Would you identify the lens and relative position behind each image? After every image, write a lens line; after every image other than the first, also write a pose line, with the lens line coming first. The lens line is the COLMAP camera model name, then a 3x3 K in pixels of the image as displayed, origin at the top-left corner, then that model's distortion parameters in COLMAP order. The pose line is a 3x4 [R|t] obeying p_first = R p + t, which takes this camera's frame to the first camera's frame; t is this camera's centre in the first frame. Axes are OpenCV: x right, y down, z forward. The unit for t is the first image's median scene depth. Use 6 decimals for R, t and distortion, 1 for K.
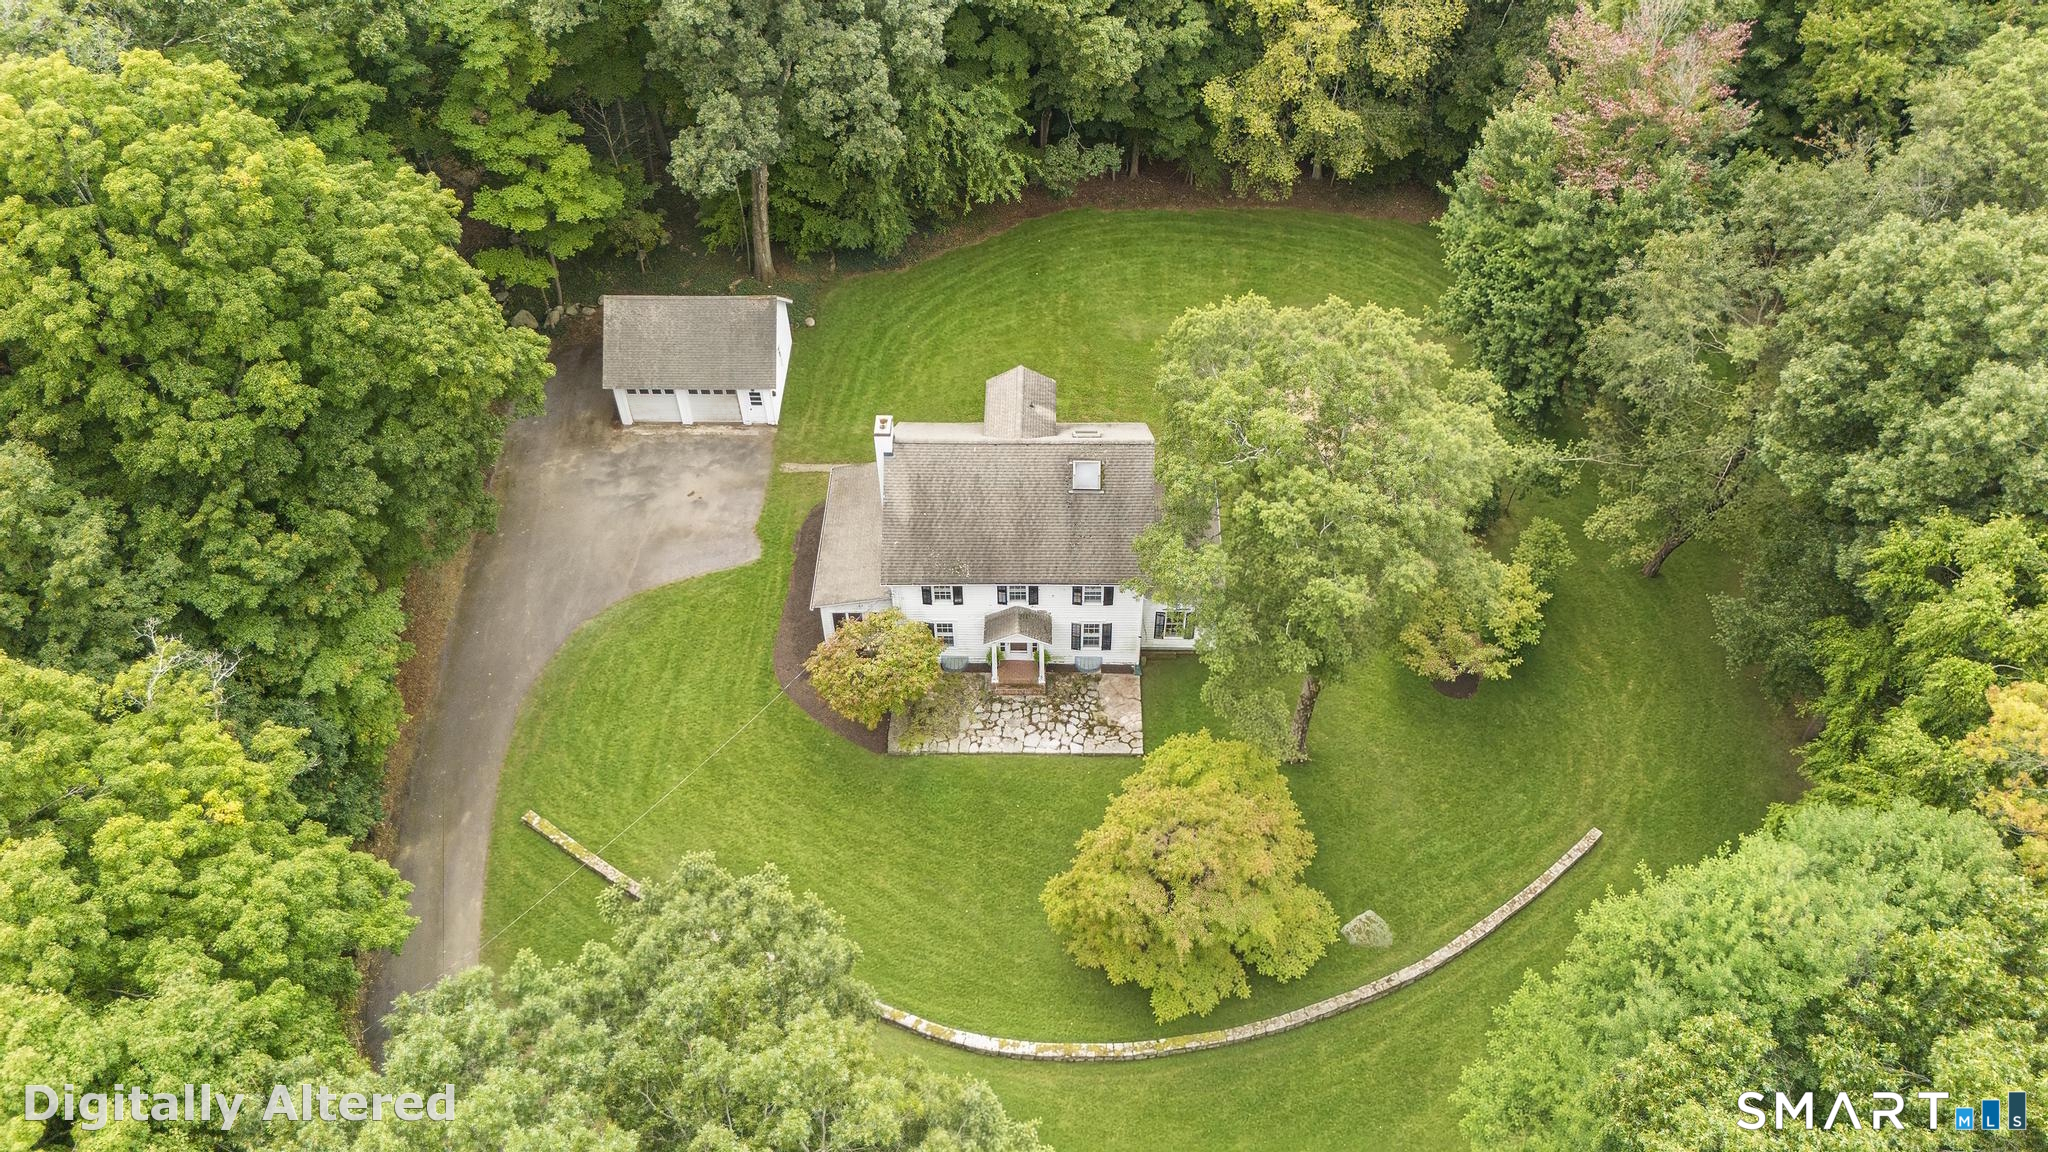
lens RADIAL K [[1431.8, 0, 1048.0], [0, 1431.8, 579.5], [0, 0, 1]] dist [-0.002969, -0.000514]
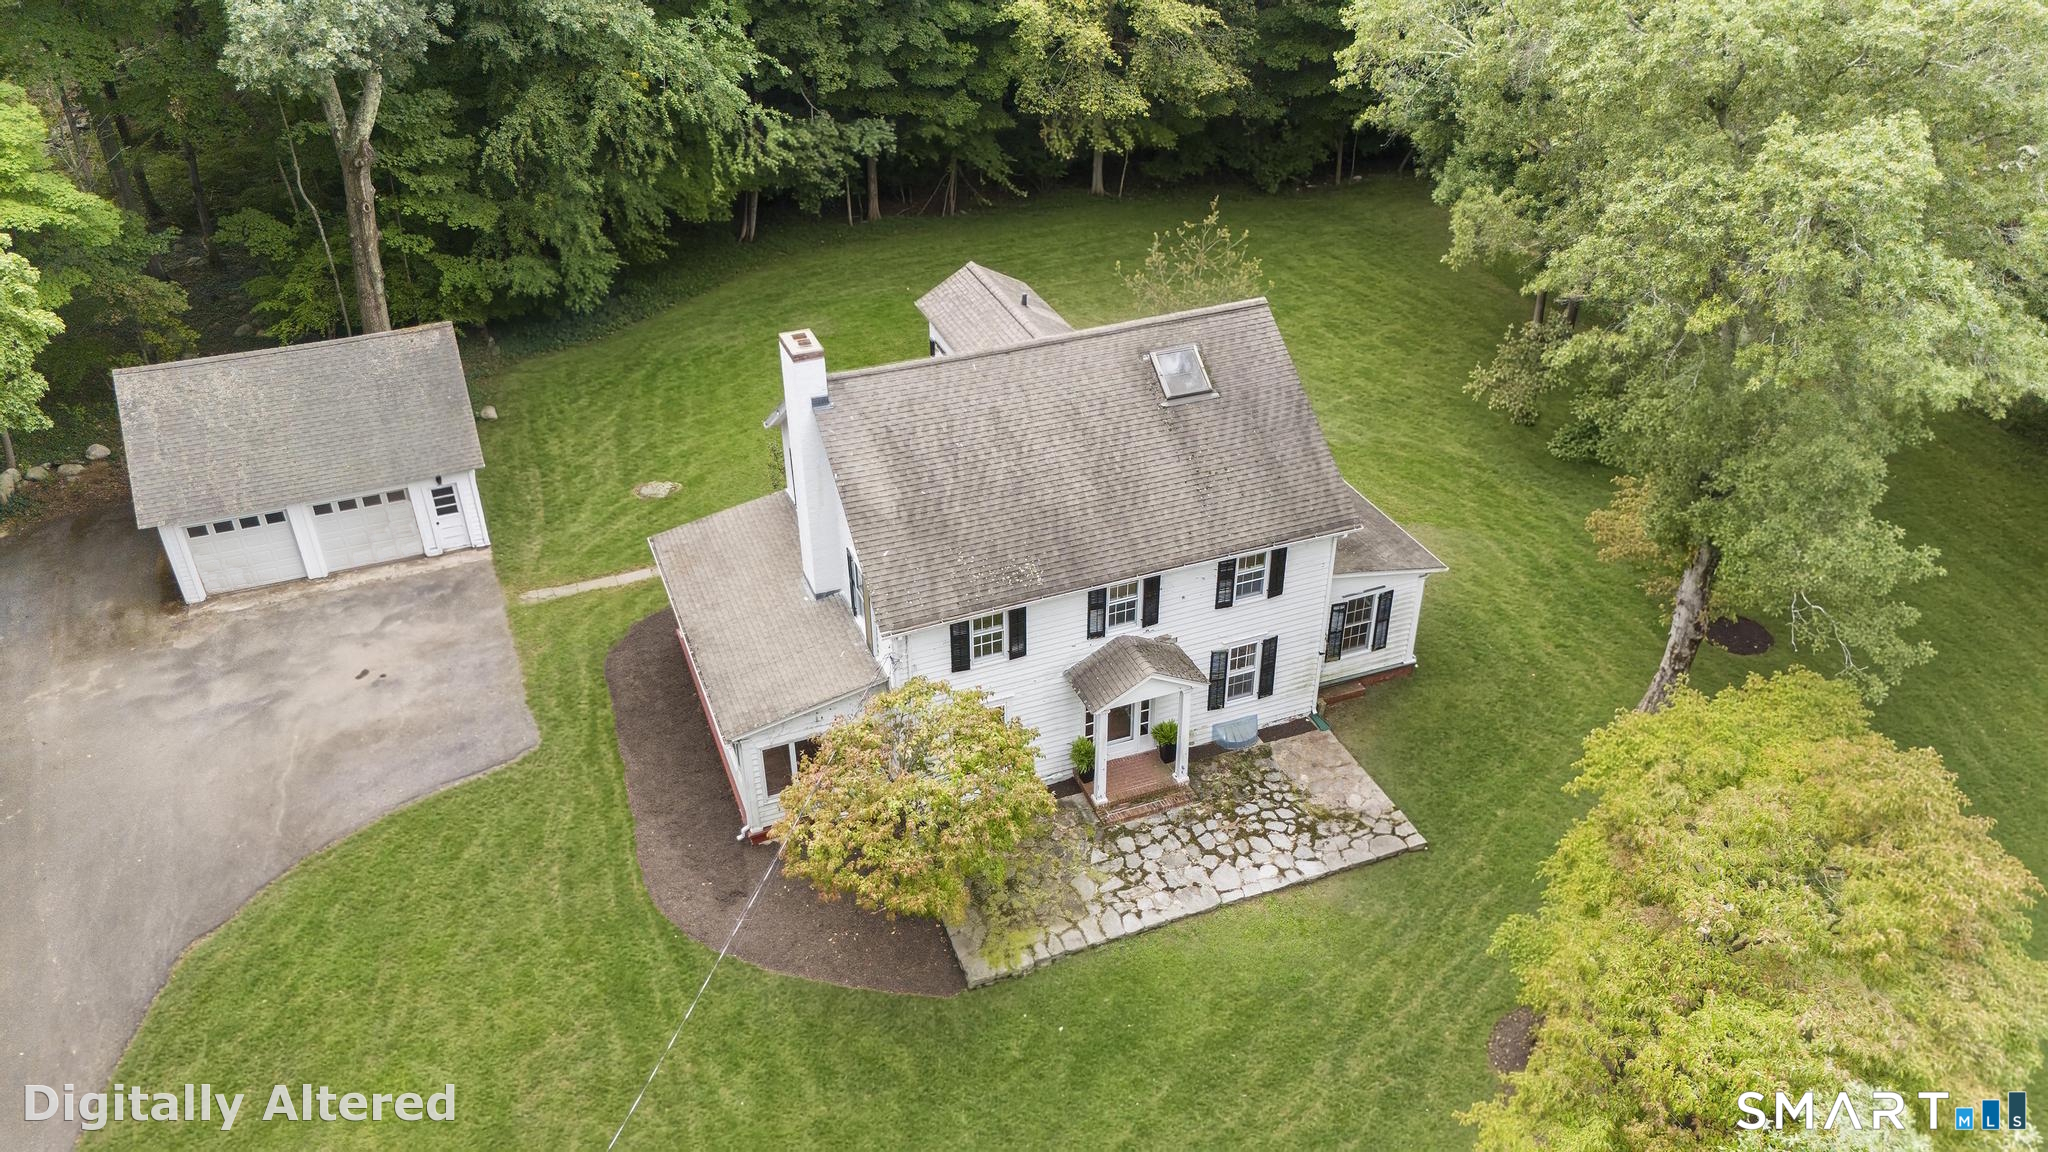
lens RADIAL K [[1475.7, 0, 1024.0], [0, 1475.7, 576.0], [0, 0, 1]] dist [0.002211, -0.000186]
pose [[0.925905, -0.206614, 0.316246, -0.215651], [0.278680, 0.938773, -0.202589, 0.095185], [-0.255025, 0.275709, 0.926794, 0.490175]]
